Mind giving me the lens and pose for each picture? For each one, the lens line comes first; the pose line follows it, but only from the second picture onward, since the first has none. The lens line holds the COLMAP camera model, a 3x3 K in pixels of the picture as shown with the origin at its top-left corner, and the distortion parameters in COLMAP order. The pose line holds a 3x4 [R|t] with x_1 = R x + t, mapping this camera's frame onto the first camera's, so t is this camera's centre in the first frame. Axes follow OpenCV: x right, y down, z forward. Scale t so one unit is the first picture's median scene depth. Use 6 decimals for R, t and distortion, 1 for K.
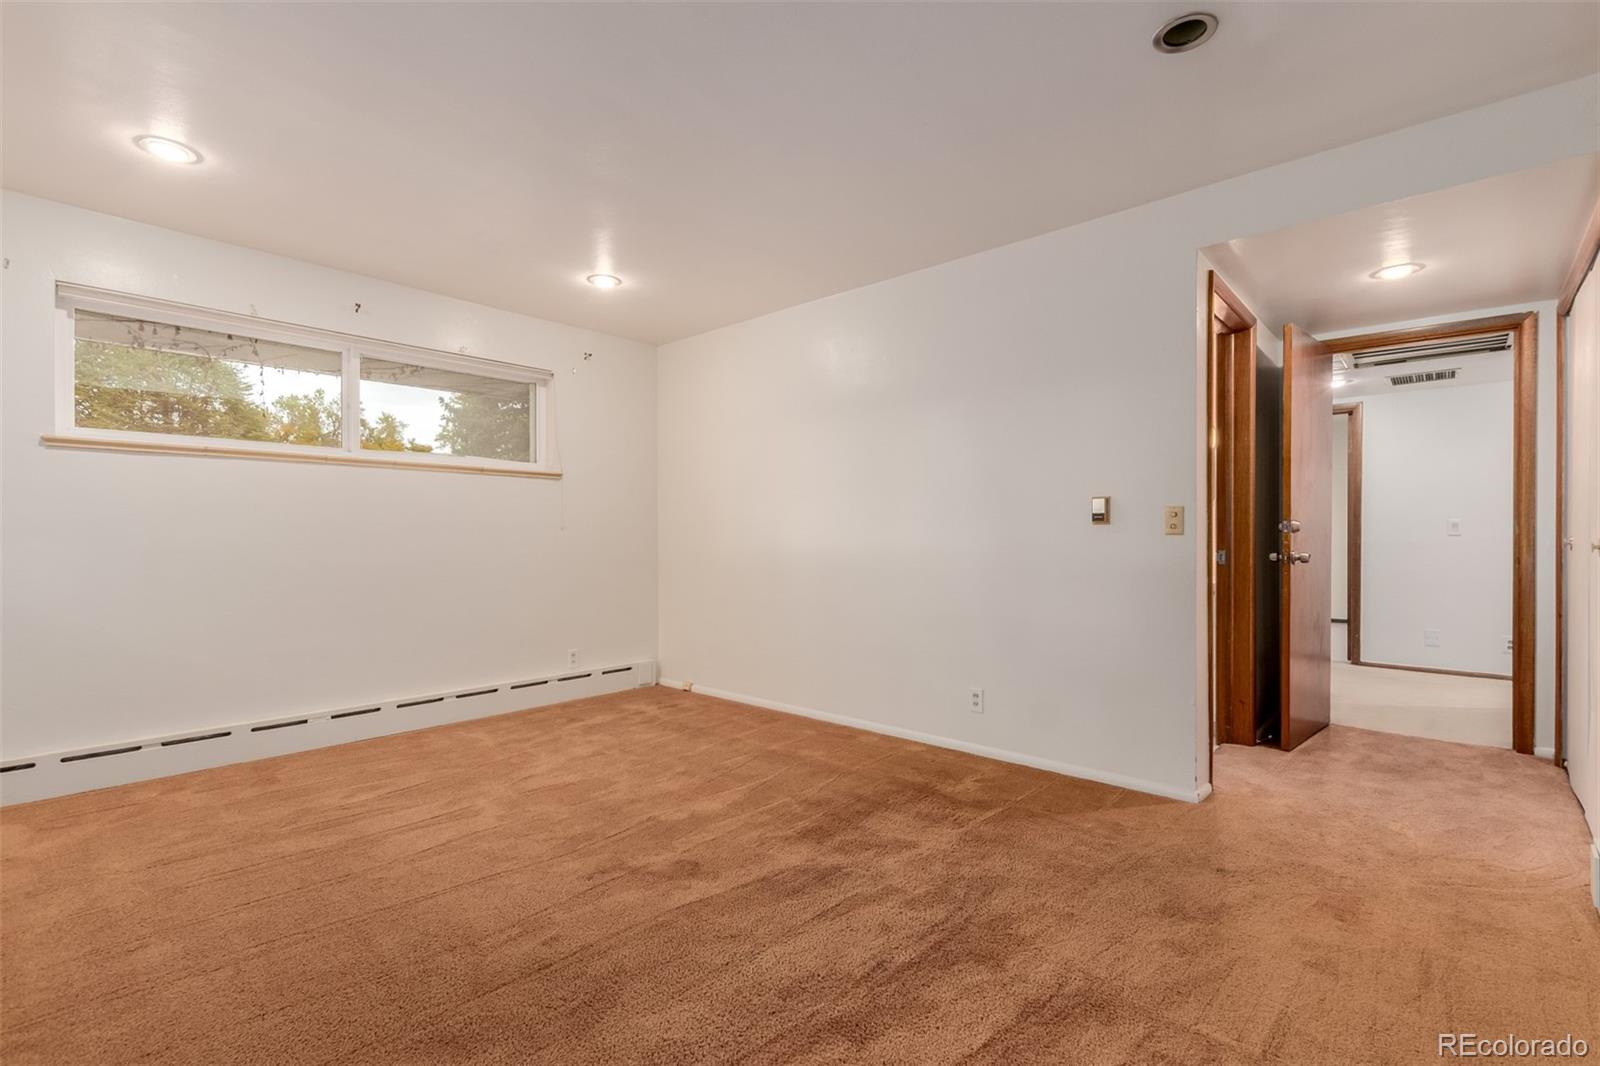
lens RADIAL K [[733.8, 0, 802.1], [0, 733.8, 532.9], [0, 0, 1]] dist [-0.000293, 0.000024]
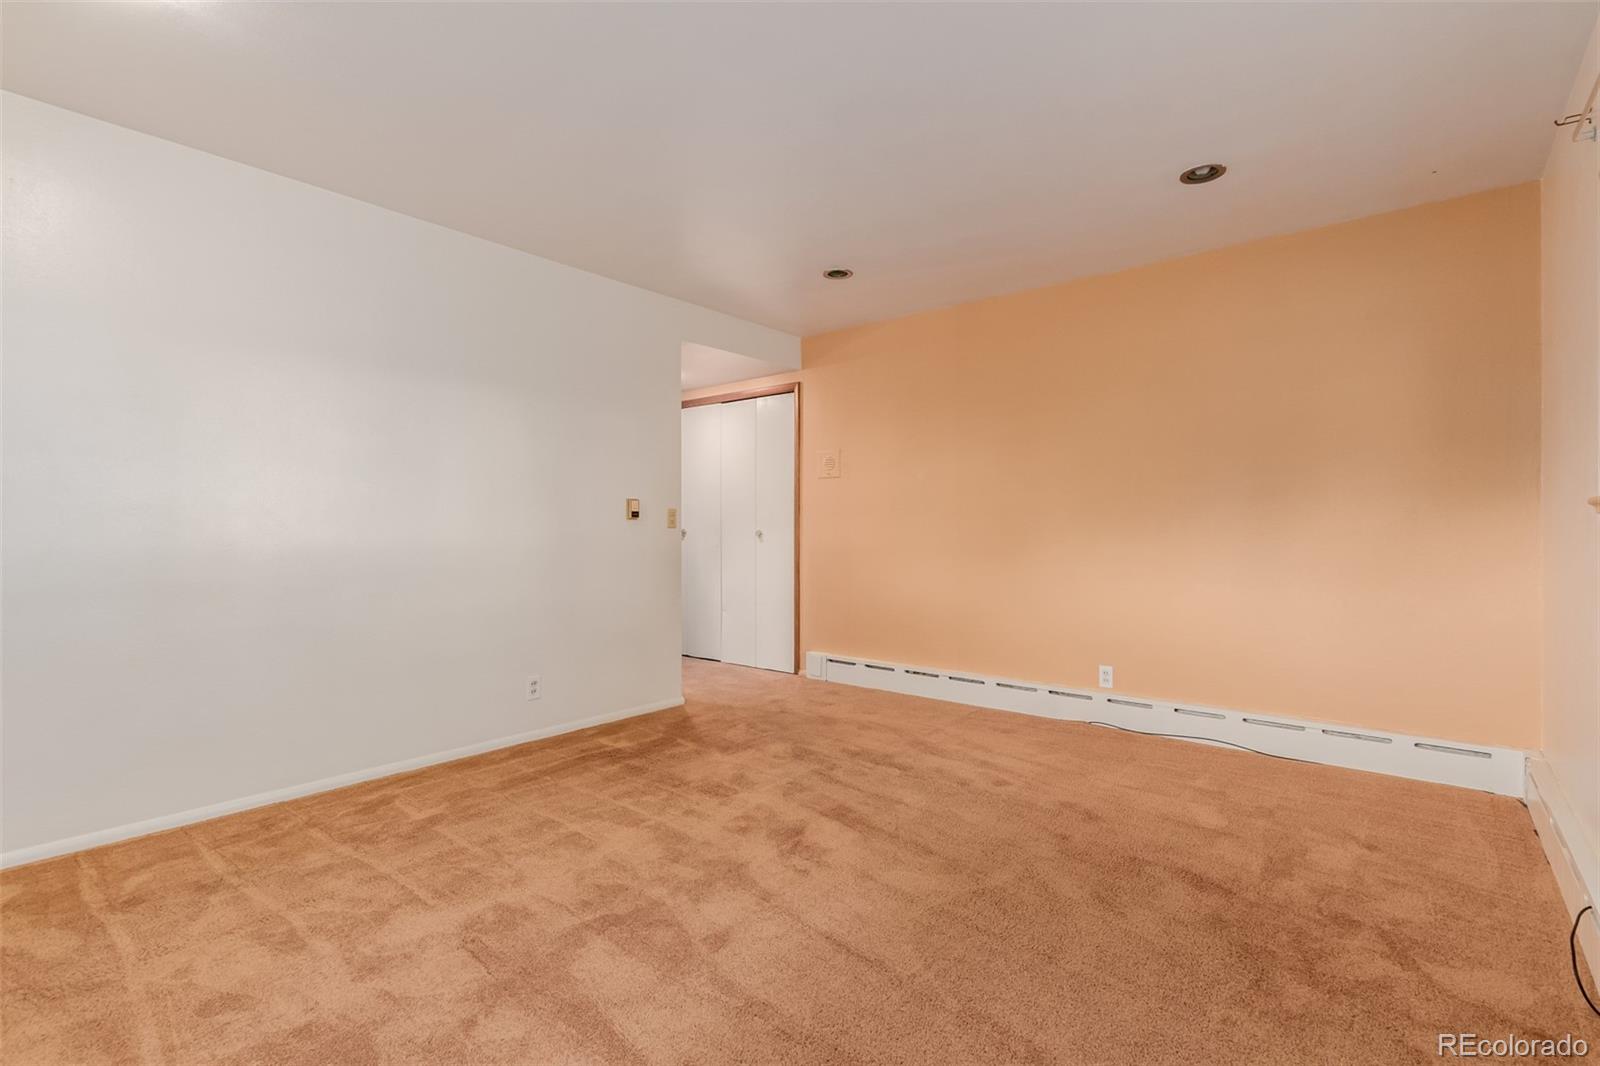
lens RADIAL K [[733.8, 0, 802.4], [0, 733.8, 532.5], [0, 0, 1]] dist [-0.000293, 0.000024]
pose [[-0.041165, -0.003167, 0.999147, -0.964779], [0.000996, 0.999994, 0.003211, 0.007260], [-0.999152, 0.001128, -0.041161, 0.789799]]
